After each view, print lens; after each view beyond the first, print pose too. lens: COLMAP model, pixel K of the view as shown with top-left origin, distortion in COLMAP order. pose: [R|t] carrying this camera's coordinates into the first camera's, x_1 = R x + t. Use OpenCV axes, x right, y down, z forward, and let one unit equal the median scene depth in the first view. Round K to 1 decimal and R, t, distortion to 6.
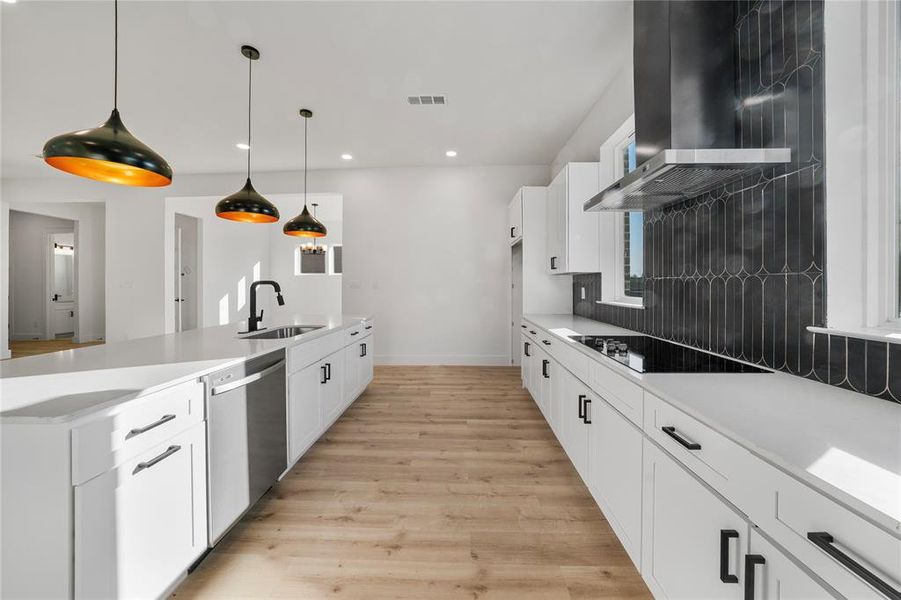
lens RADIAL K [[322.6, 0, 449.4], [0, 322.6, 281.5], [0, 0, 1]] dist [0.000104, -0.000028]
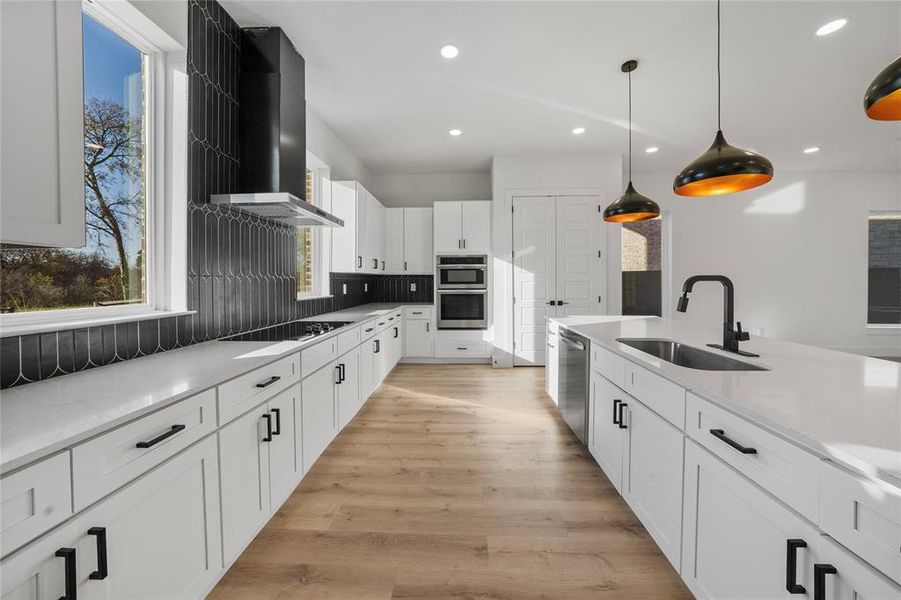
lens RADIAL K [[320.6, 0, 450.8], [0, 320.6, 285.1], [0, 0, 1]] dist [-0.022438, 0.005341]
pose [[-0.999993, 0.002911, -0.002476, -0.036163], [0.002902, 0.999988, 0.003855, 0.016204], [0.002487, 0.003848, -0.999990, 1.995673]]
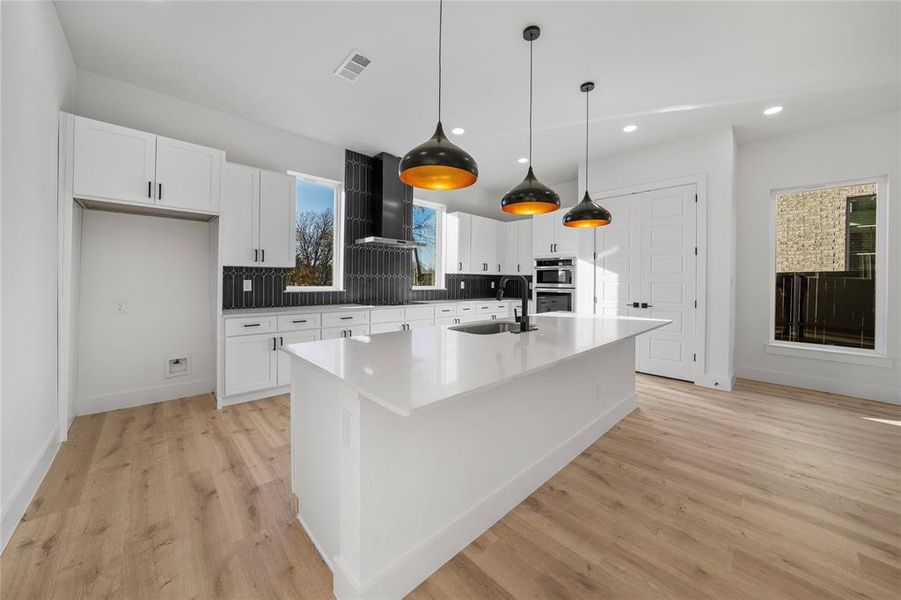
lens RADIAL K [[322.6, 0, 449.4], [0, 322.6, 281.5], [0, 0, 1]] dist [0.000104, -0.000028]
pose [[-0.711250, -0.013848, 0.702802, -1.336133], [-0.018963, 0.999820, 0.000510, 0.017481], [-0.702683, -0.012965, -0.711385, 2.158859]]
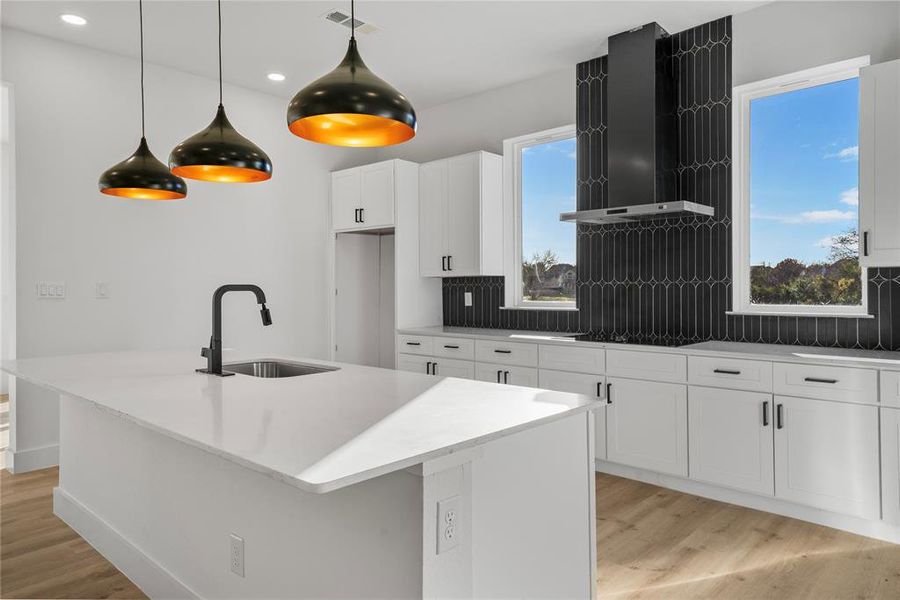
lens RADIAL K [[587.8, 0, 446.6], [0, 587.8, 287.7], [0, 0, 1]] dist [0.005041, 0.000529]
pose [[0.659434, -0.002987, 0.751757, -1.355422], [-0.000865, 0.999988, 0.004732, -0.002910], [-0.751762, -0.003771, 0.659423, 0.011796]]
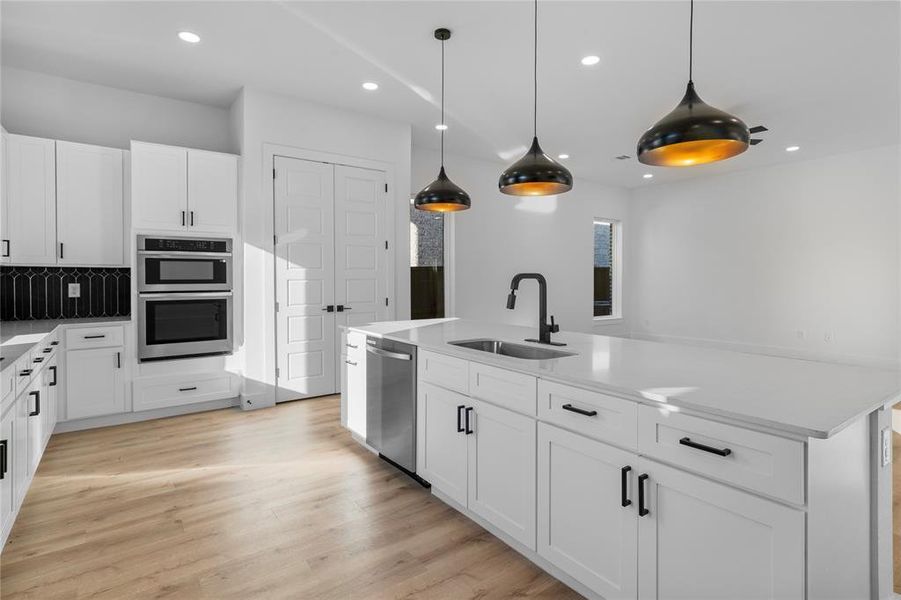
lens RADIAL K [[470.3, 0, 453.0], [0, 470.3, 282.5], [0, 0, 1]] dist [0.018957, -0.000063]
pose [[-0.784547, 0.006808, -0.620032, 0.246510], [0.007321, 0.999972, 0.001715, 0.017323], [0.620026, -0.003194, -0.784574, 2.056333]]
